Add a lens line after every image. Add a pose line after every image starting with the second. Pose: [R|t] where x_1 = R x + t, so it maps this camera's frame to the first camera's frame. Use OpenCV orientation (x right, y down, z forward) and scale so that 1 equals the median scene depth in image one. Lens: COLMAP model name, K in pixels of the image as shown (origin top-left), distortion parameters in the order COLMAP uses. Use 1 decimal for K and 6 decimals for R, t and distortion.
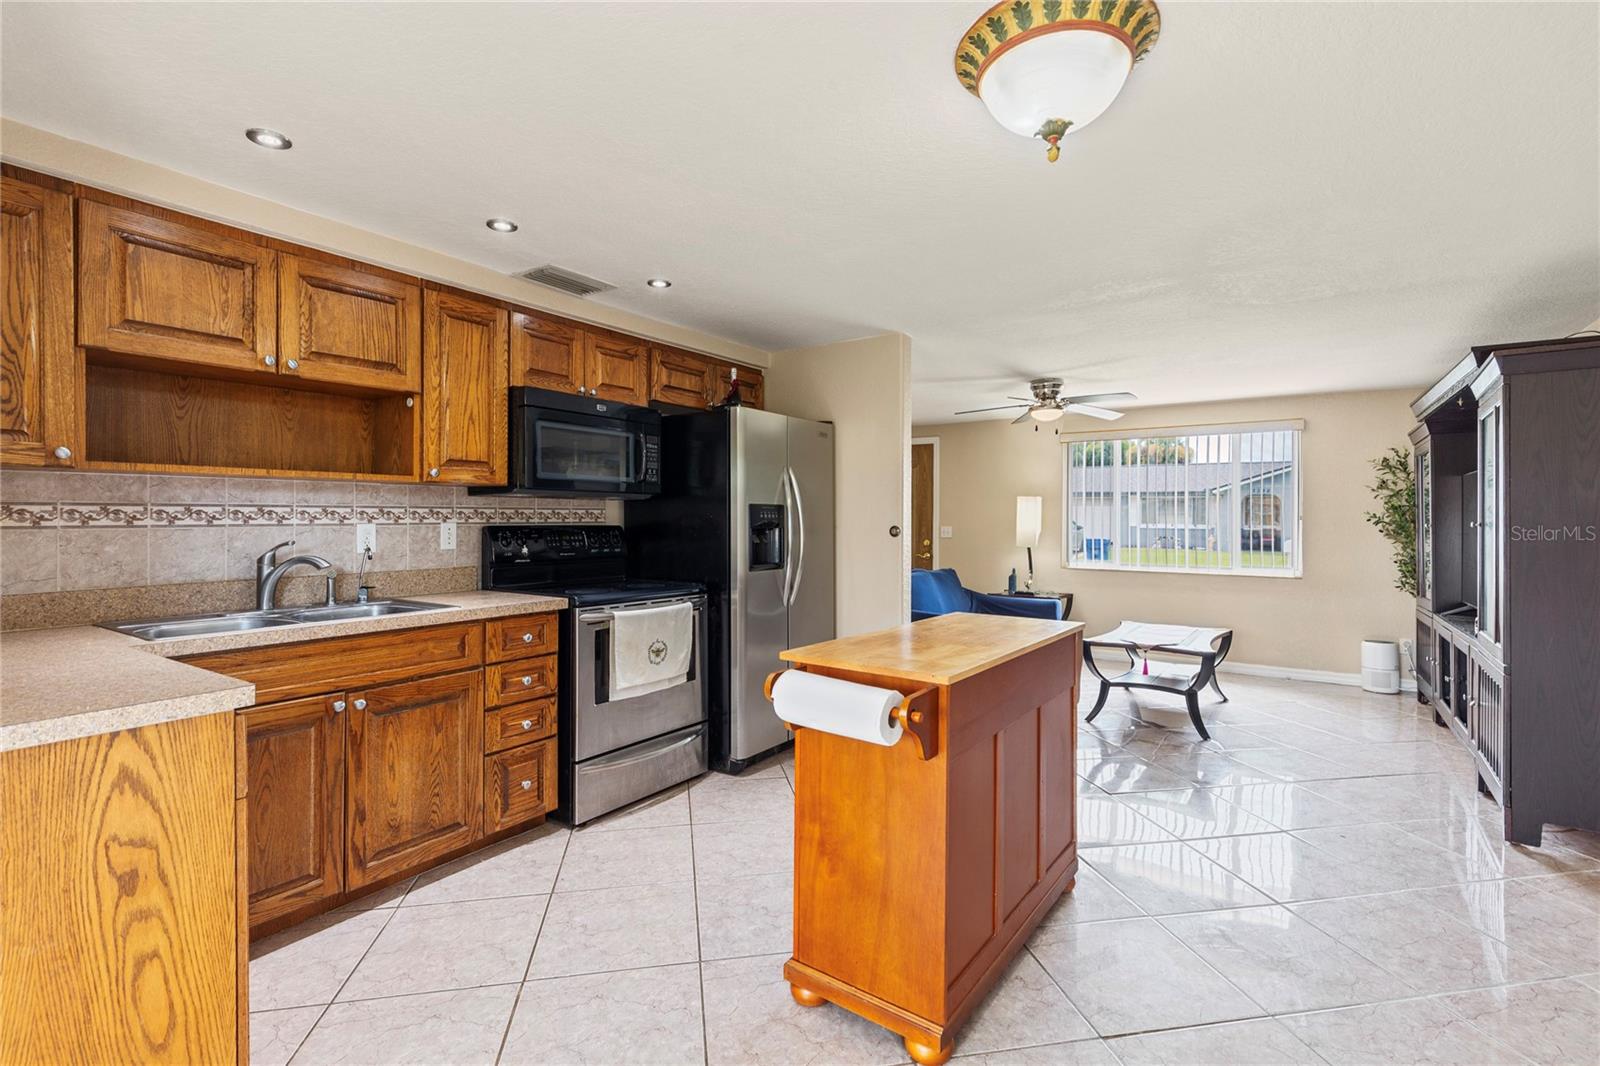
lens RADIAL K [[728.4, 0, 802.1], [0, 728.4, 517.7], [0, 0, 1]] dist [-0.000358, -0.000362]
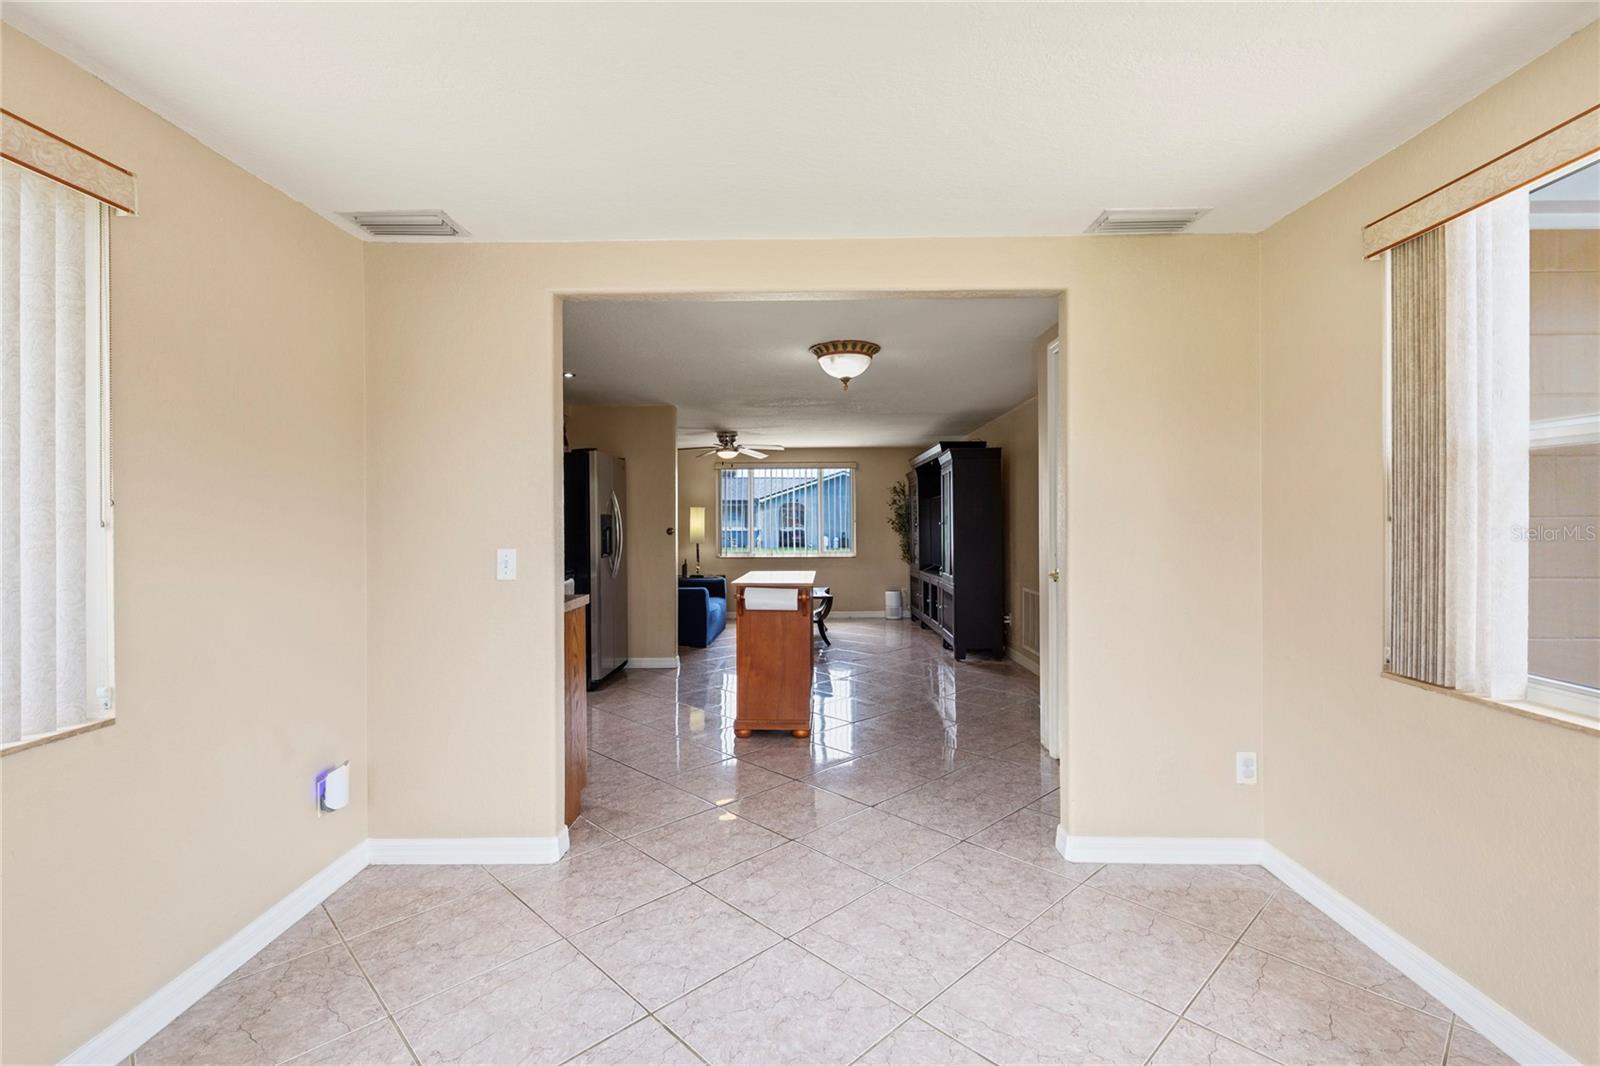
lens RADIAL K [[728.4, 0, 802.1], [0, 728.4, 517.7], [0, 0, 1]] dist [-0.000358, -0.000362]
pose [[0.825572, -0.004617, 0.564277, -0.398748], [0.008980, 0.999947, -0.004958, -0.000159], [-0.564225, 0.009161, 0.825571, -0.346583]]
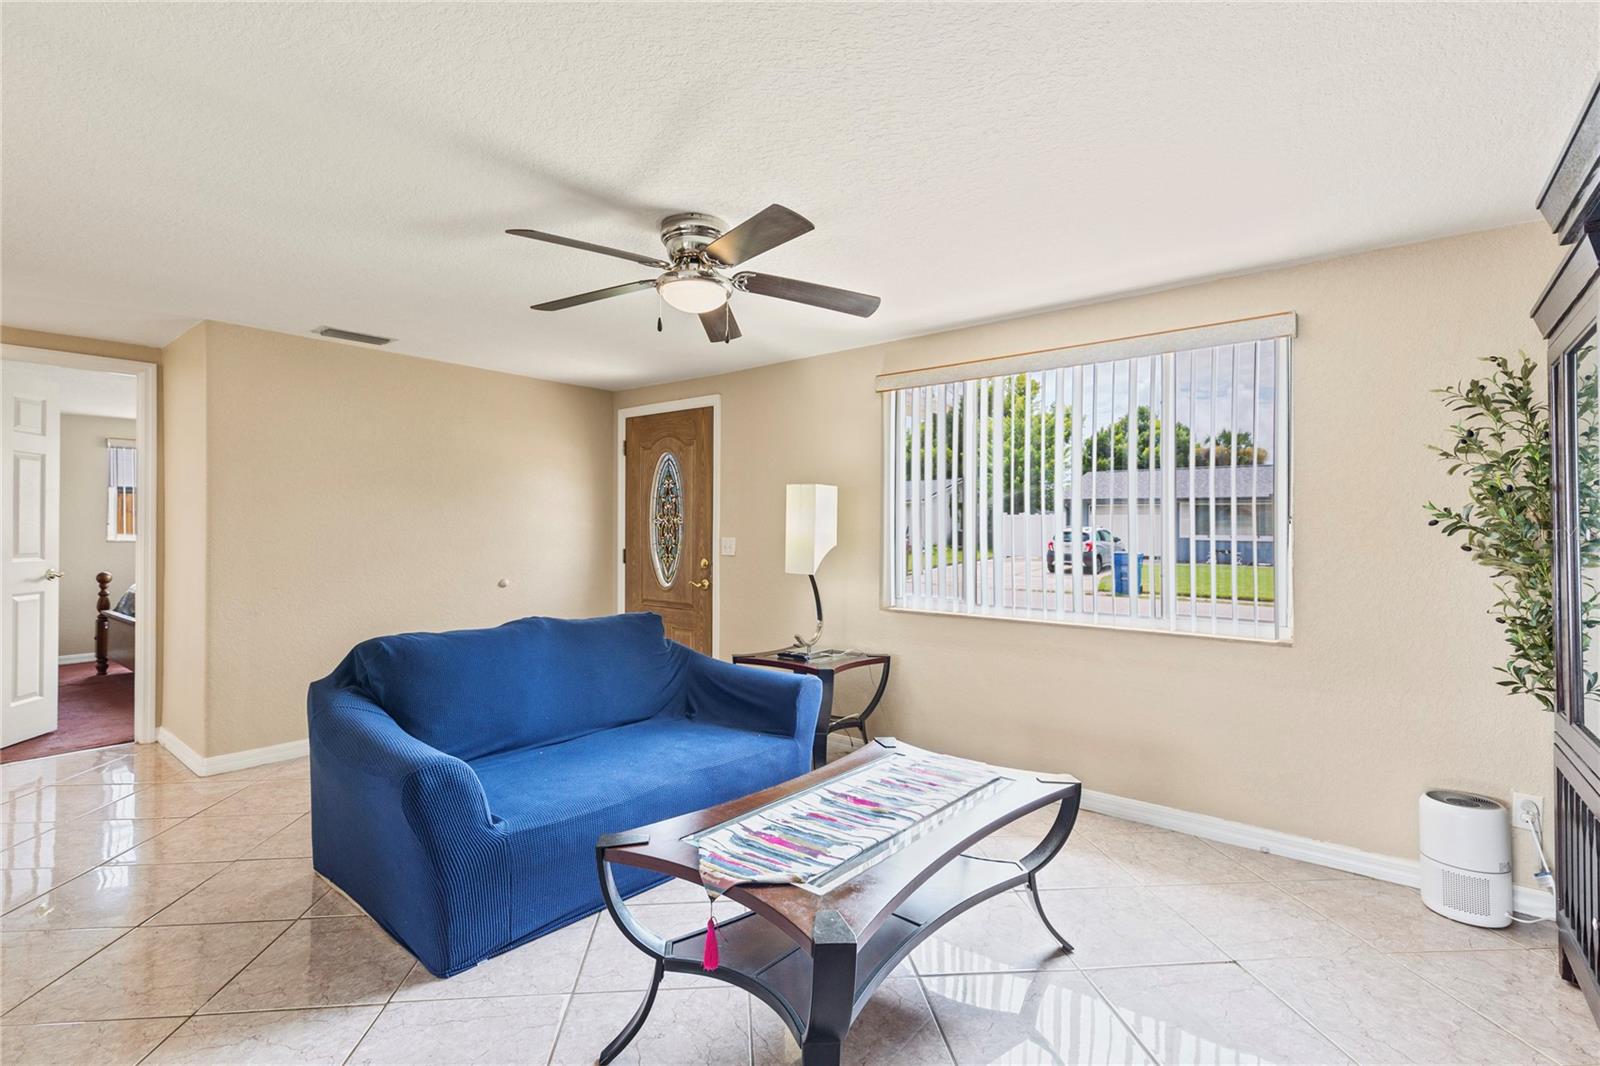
lens RADIAL K [[729.2, 0, 795.2], [0, 729.2, 525.1], [0, 0, 1]] dist [0.000378, 0.000083]
pose [[0.995960, 0.001291, -0.089786, 0.444540], [-0.001764, 0.999985, -0.005194, 0.007875], [0.089778, 0.005331, 0.995948, 0.540271]]
